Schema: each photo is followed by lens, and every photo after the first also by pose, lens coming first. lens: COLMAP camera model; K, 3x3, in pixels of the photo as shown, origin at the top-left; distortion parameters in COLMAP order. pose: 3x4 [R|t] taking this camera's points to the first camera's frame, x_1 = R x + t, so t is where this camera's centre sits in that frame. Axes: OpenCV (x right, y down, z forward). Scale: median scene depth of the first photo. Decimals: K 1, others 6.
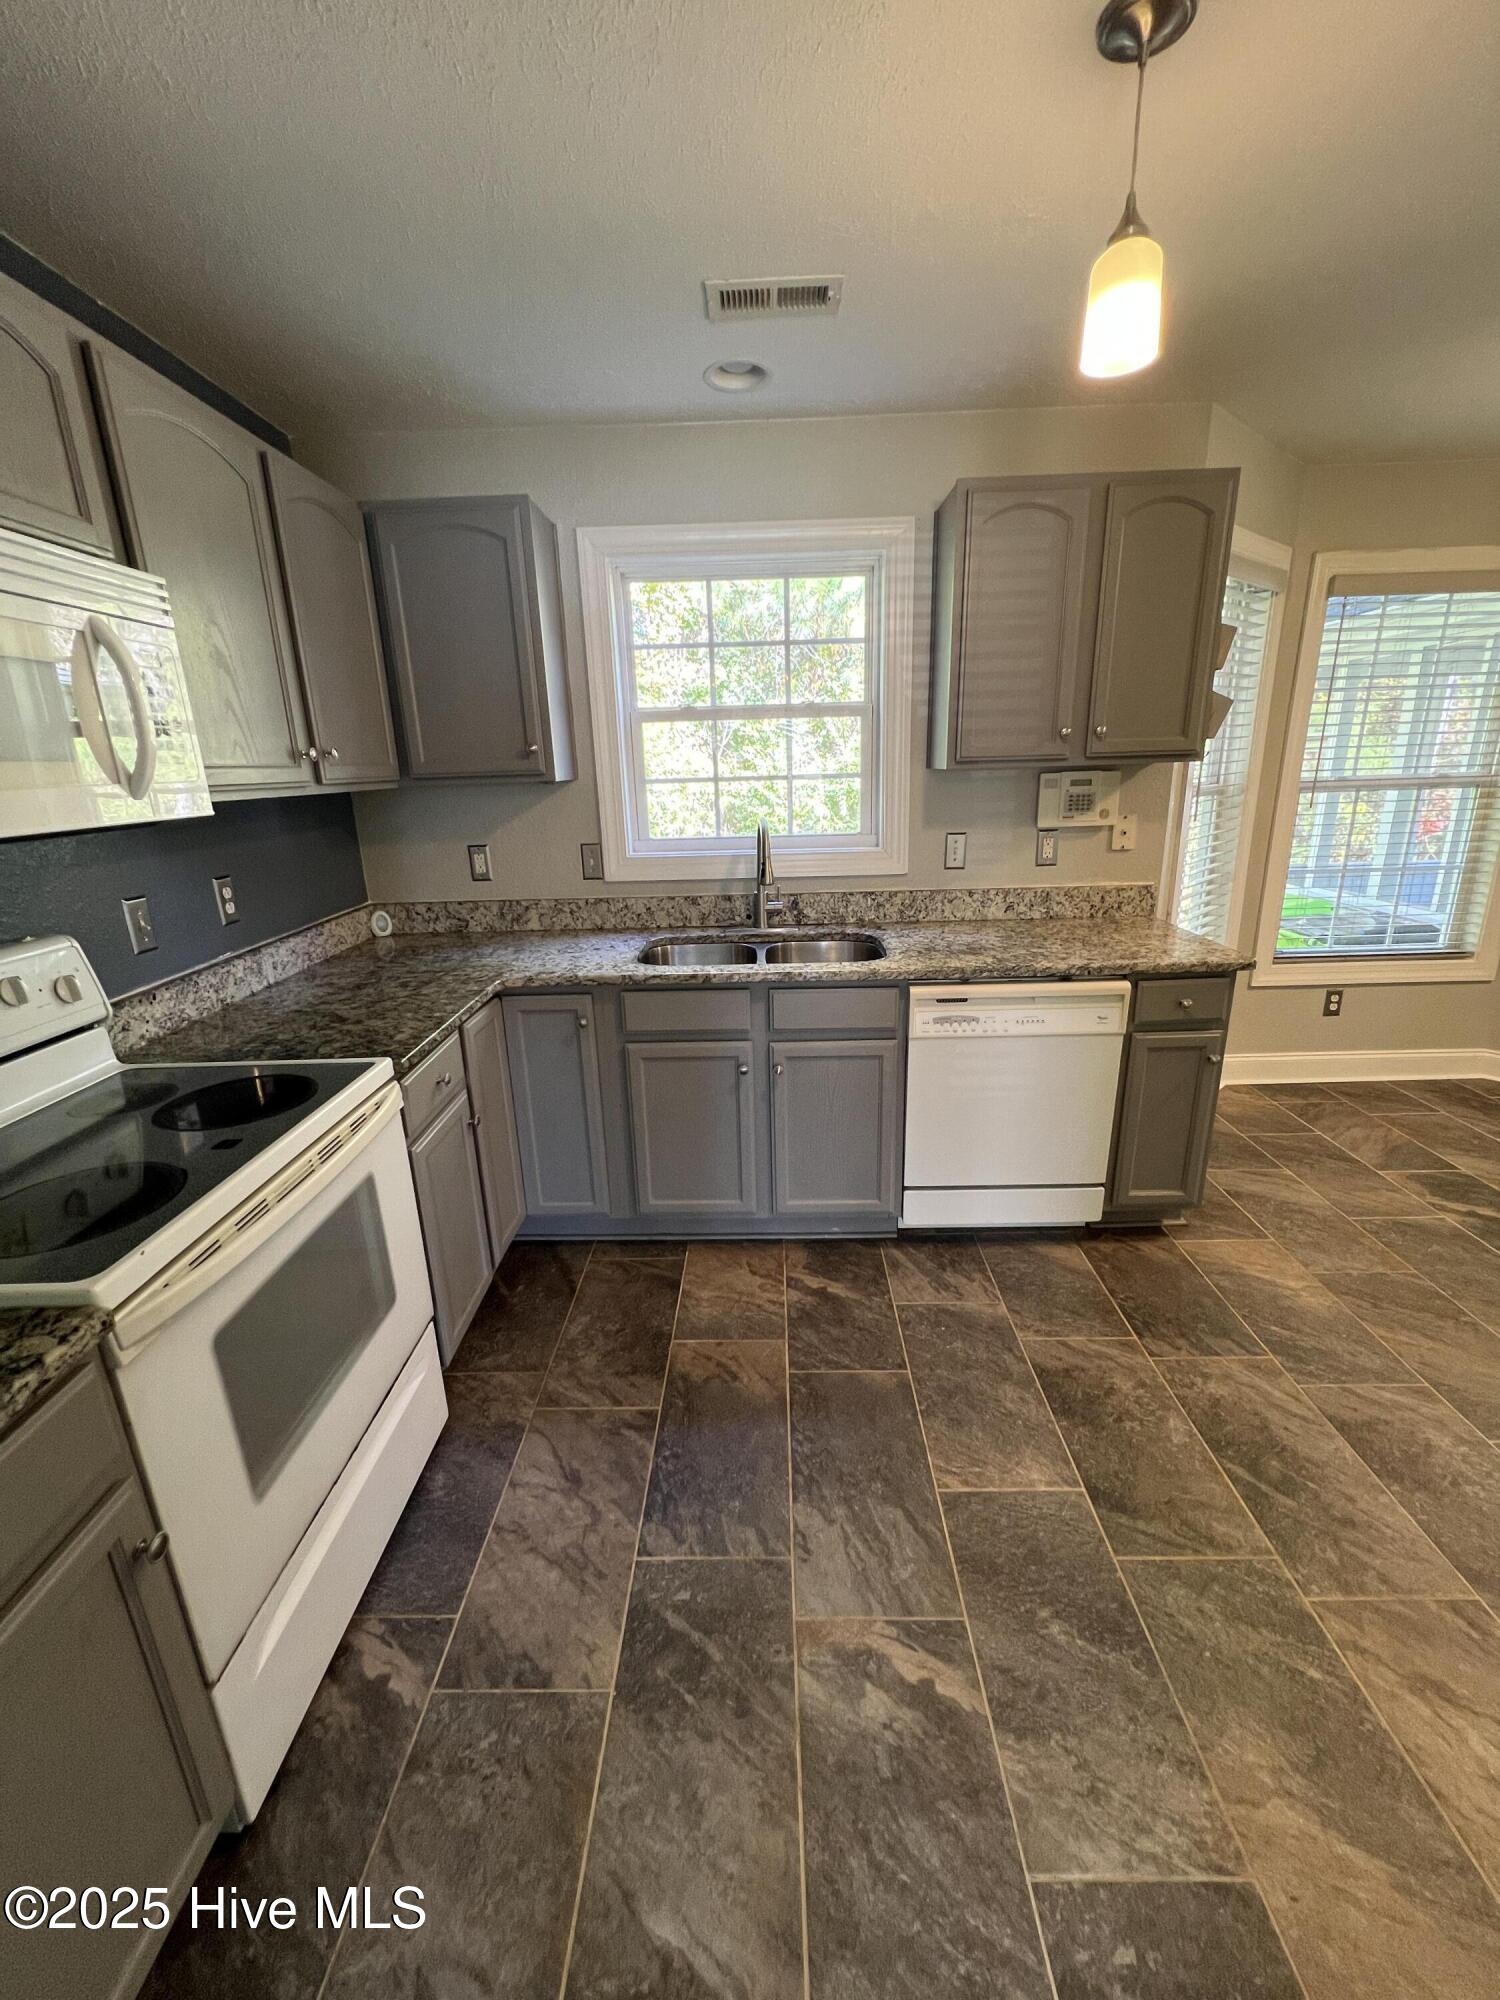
lens RADIAL K [[800.0, 0, 750.6], [0, 800.0, 999.5], [0, 0, 1]] dist [-0.000006, 0.000389]
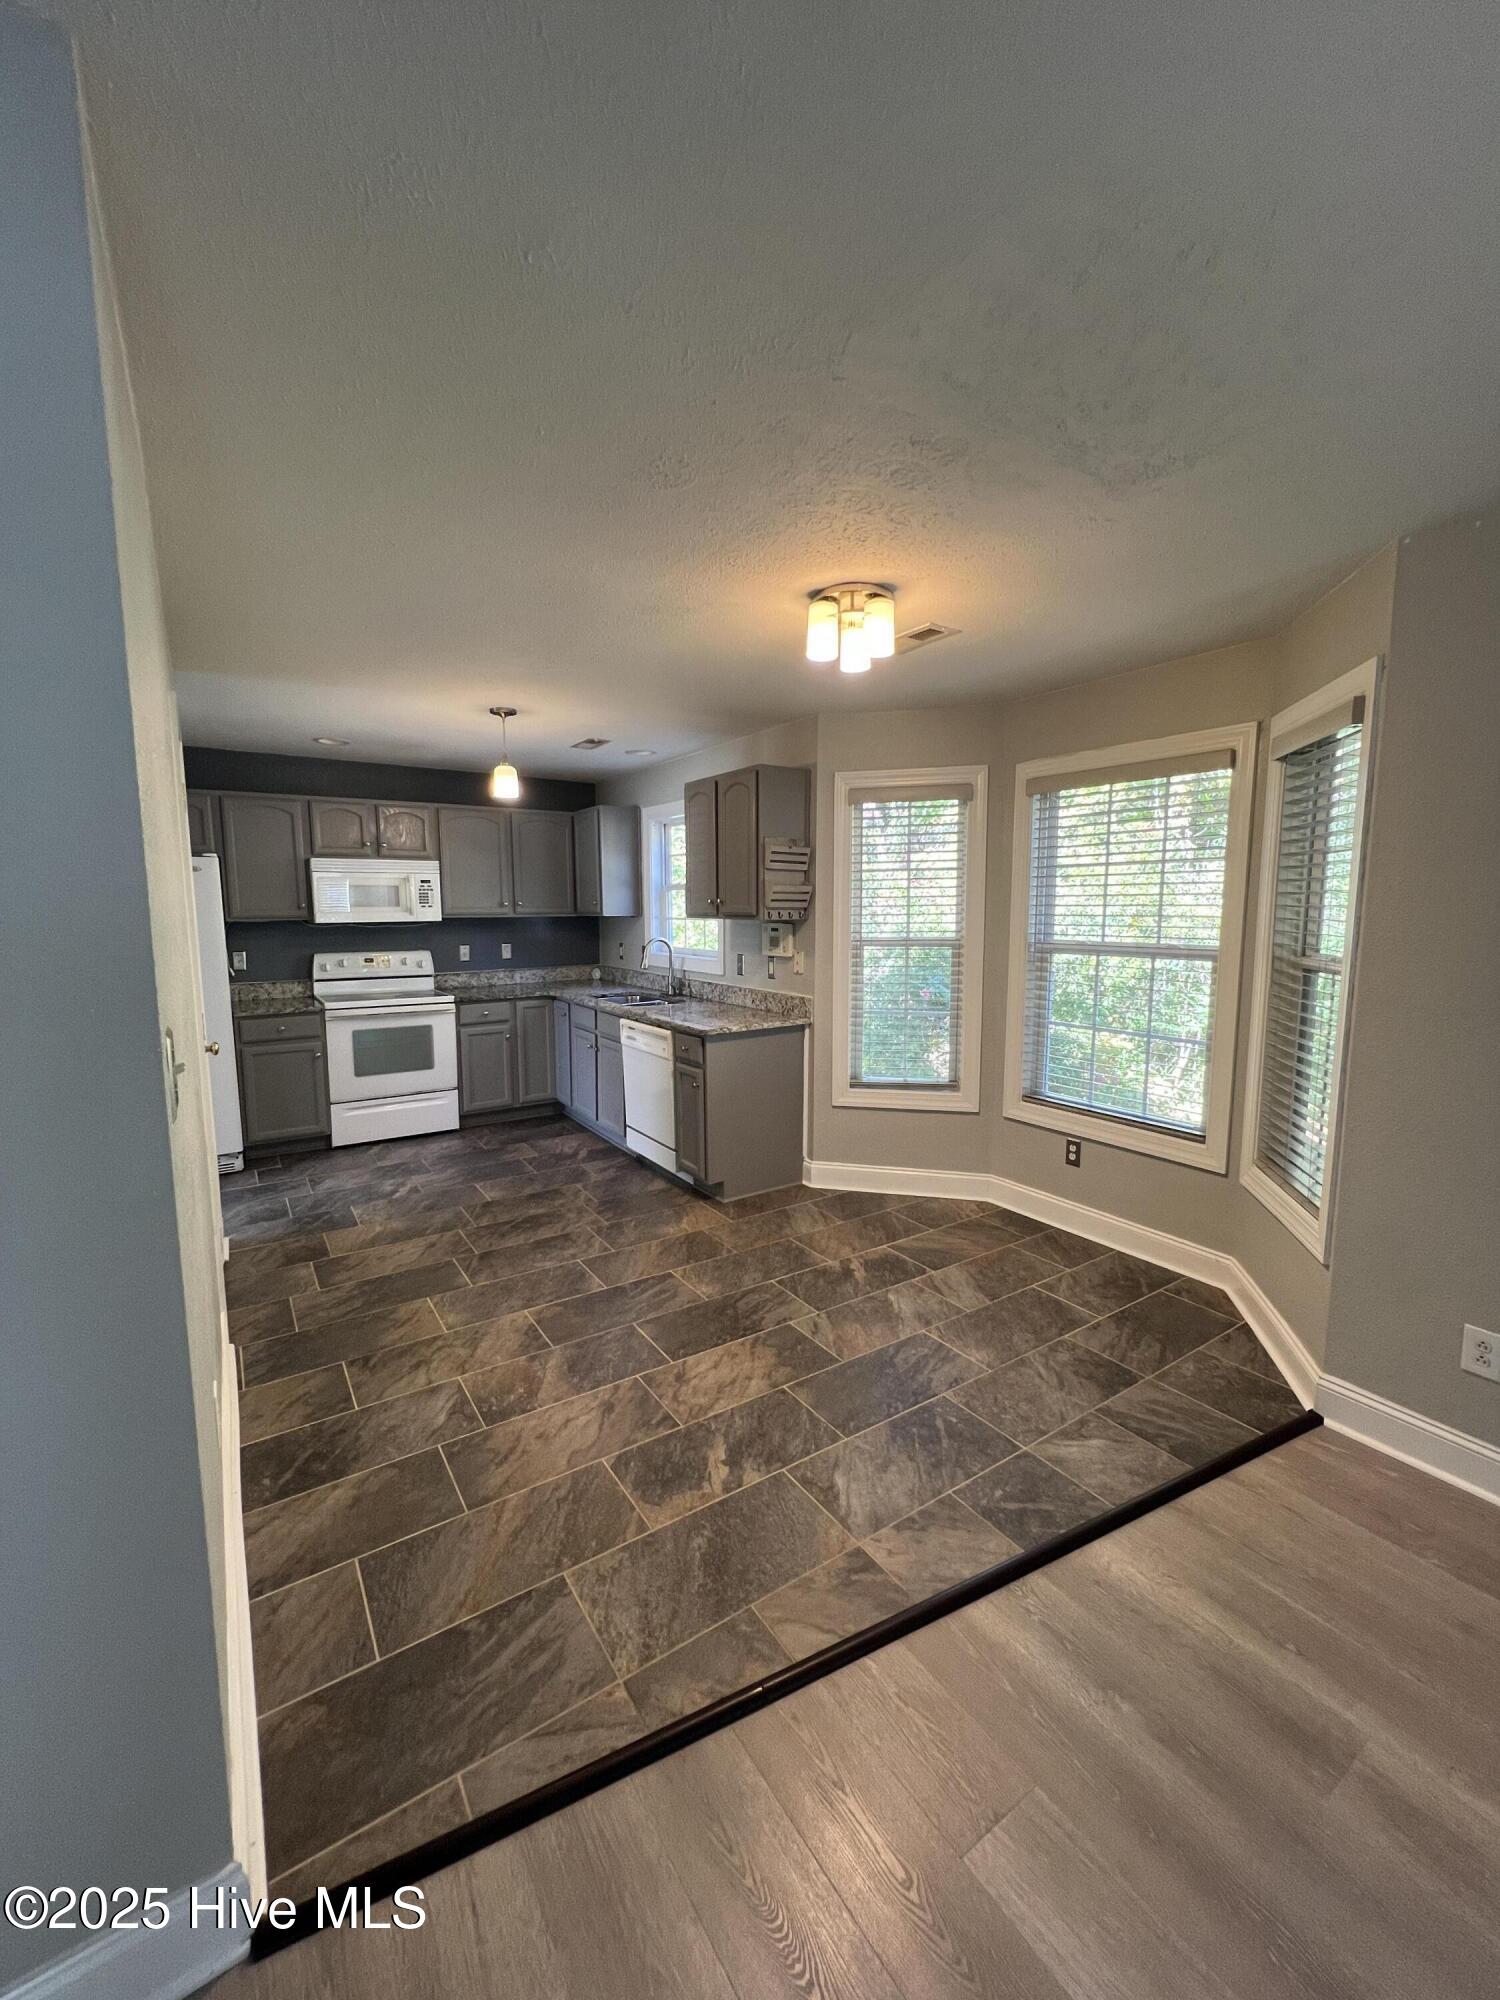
lens RADIAL K [[800.0, 0, 754.2], [0, 800.0, 998.5], [0, 0, 1]] dist [-0.000006, 0.000389]
pose [[0.573296, 0.123555, -0.809979, 1.958731], [-0.247113, 0.968606, -0.027153, -0.088740], [0.781196, 0.215723, 0.585830, 0.037621]]
